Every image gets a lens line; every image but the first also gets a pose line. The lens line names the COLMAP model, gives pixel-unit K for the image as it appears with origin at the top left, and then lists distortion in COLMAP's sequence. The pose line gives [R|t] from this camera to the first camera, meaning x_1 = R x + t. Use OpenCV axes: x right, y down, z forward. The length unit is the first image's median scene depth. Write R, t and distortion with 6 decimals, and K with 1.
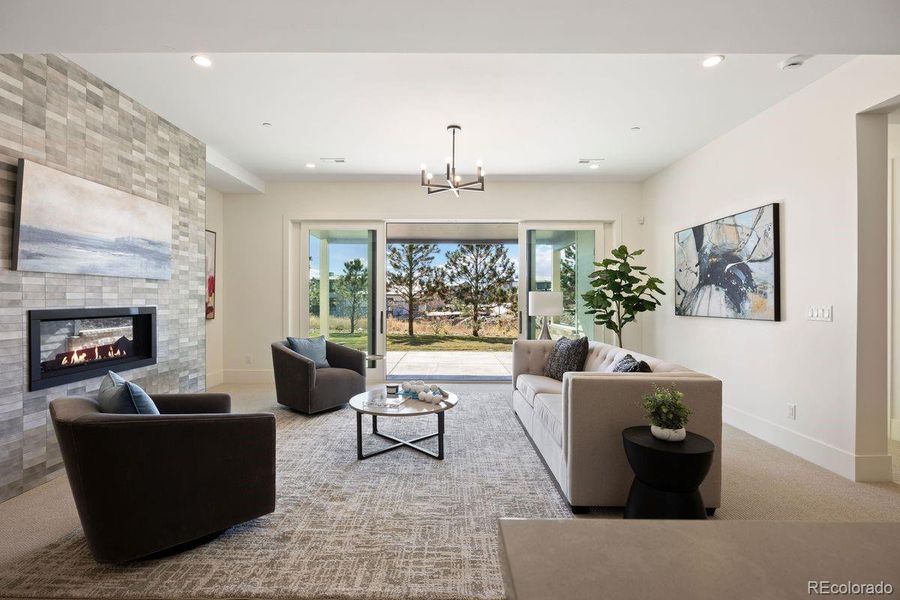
lens RADIAL K [[406.5, 0, 449.9], [0, 406.5, 297.5], [0, 0, 1]] dist [-0.000534, -0.000269]
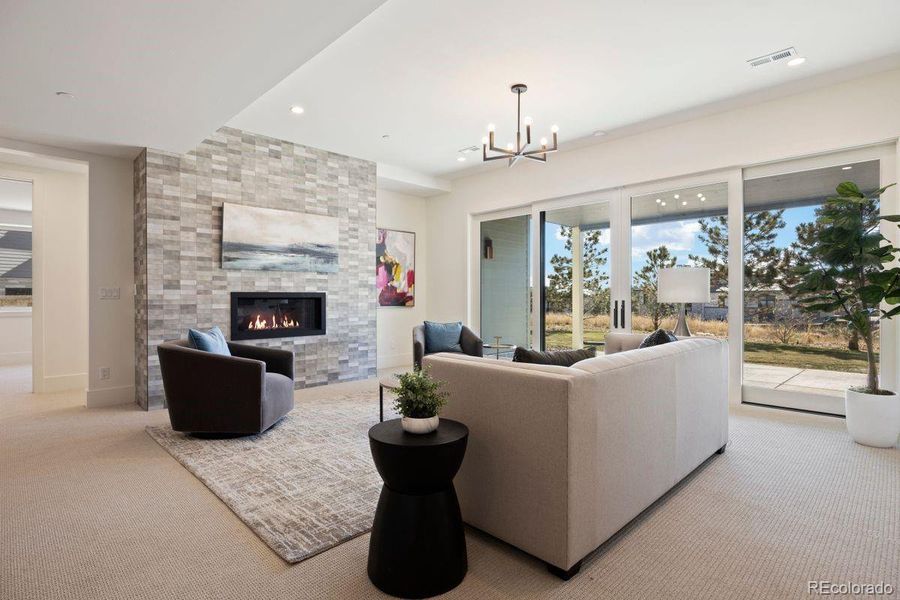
lens RADIAL K [[455.1, 0, 450.2], [0, 455.1, 297.8], [0, 0, 1]] dist [-0.022100, 0.012609]
pose [[0.718033, -0.002714, -0.696004, 0.685943], [0.005848, 0.999981, 0.002133, 0.042568], [0.695985, -0.005601, 0.718035, 0.216280]]
